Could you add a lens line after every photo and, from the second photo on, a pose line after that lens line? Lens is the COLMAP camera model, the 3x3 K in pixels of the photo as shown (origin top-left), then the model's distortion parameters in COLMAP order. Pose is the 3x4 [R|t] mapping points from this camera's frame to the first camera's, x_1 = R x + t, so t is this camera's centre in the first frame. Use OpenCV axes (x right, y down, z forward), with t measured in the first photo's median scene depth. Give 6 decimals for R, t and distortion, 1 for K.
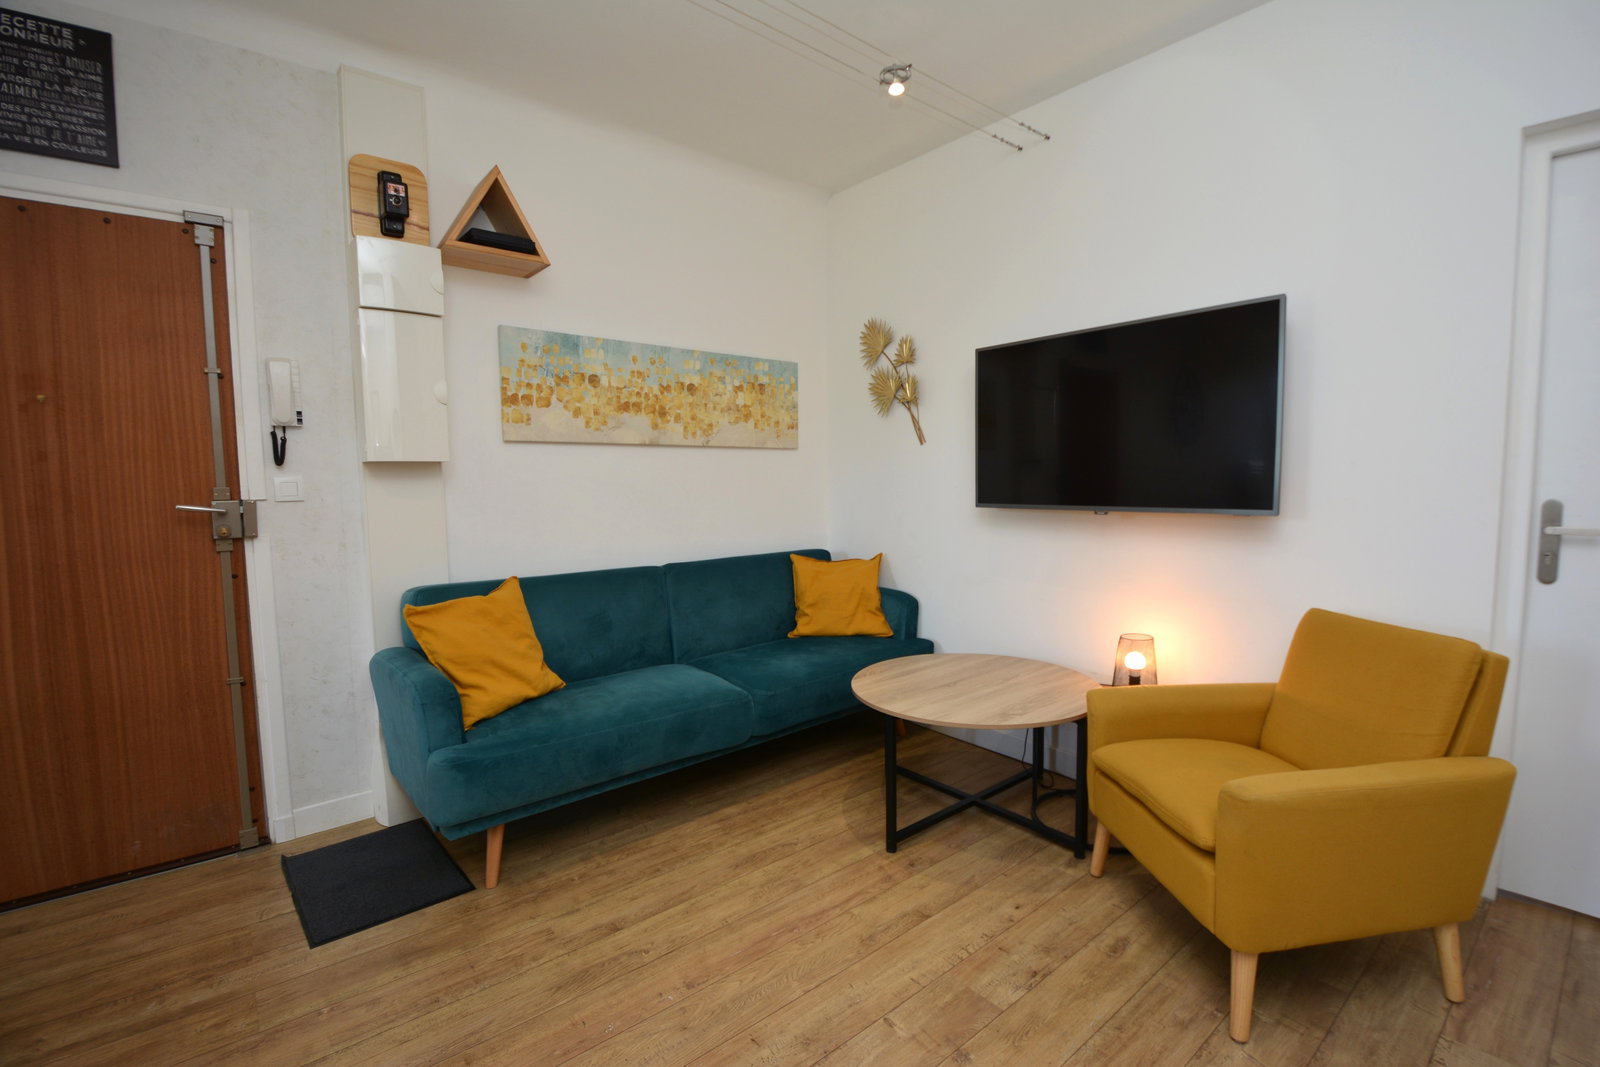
lens RADIAL K [[743.9, 0, 800.0], [0, 743.9, 533.5], [0, 0, 1]] dist [-0.032851, -0.001417]
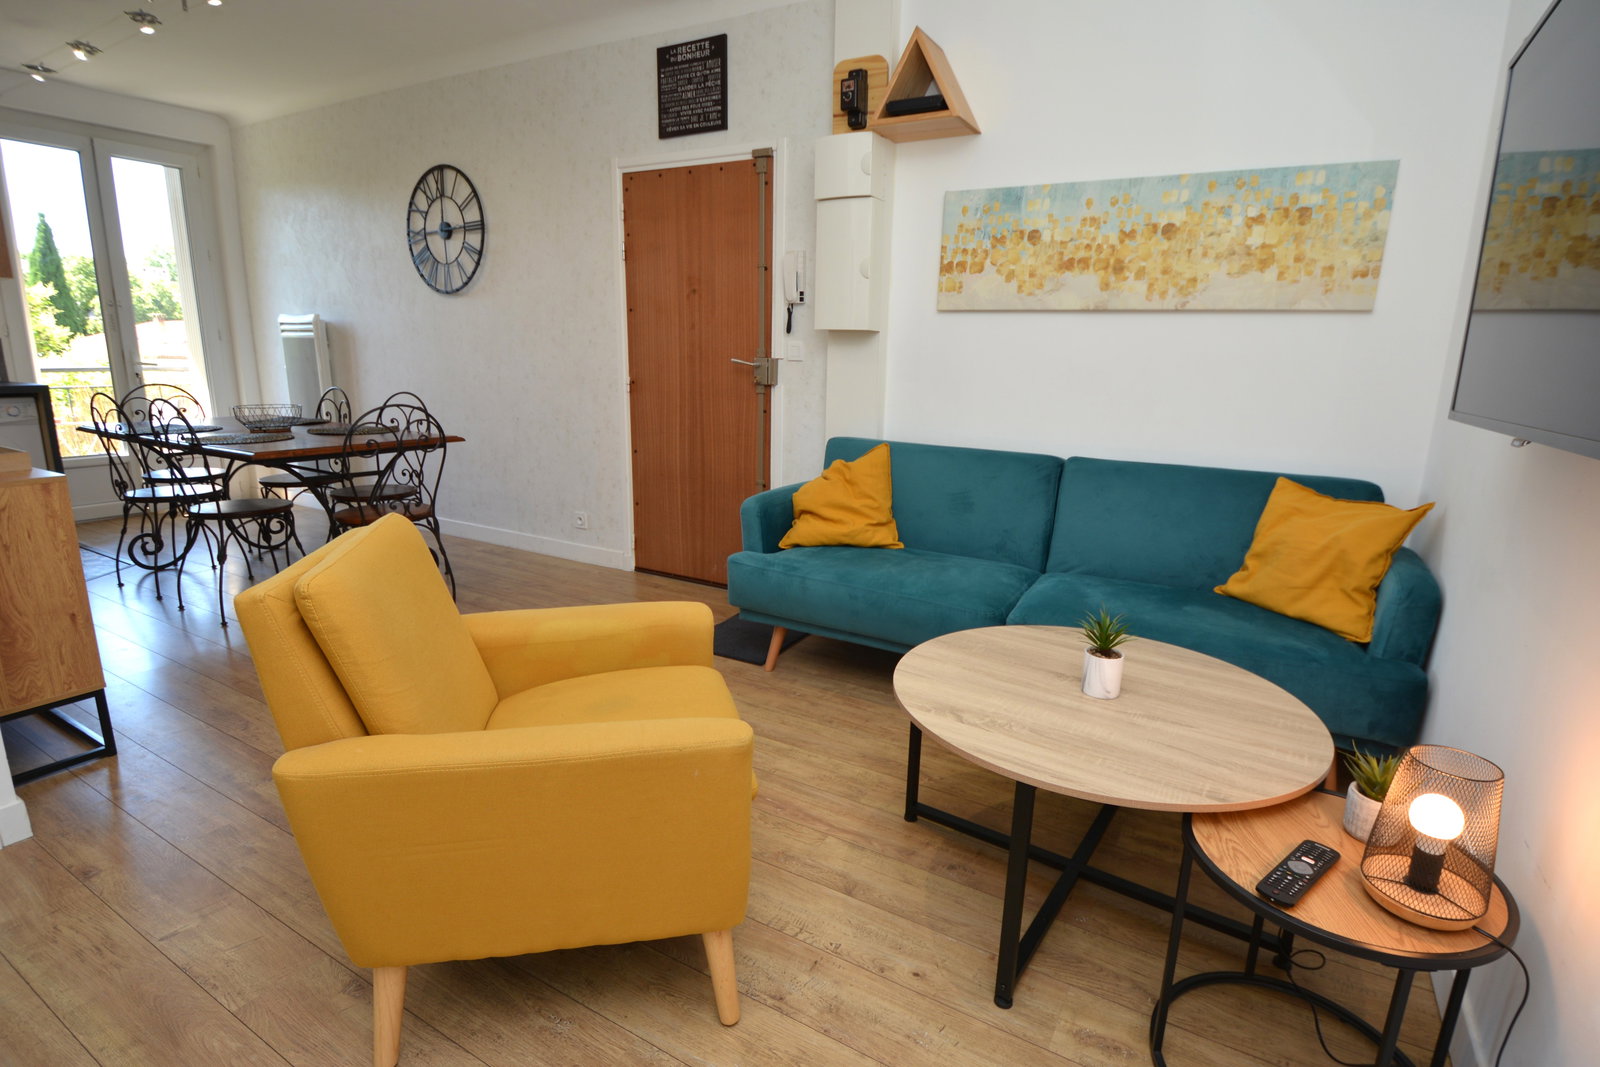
lens RADIAL K [[778.3, 0, 800.0], [0, 778.3, 533.5], [0, 0, 1]] dist [0.023149, -0.038065]
pose [[0.314440, 0.230247, -0.920931, 0.563057], [-0.100456, 0.972762, 0.208906, -0.027710], [0.943947, 0.026825, 0.329005, 0.427898]]
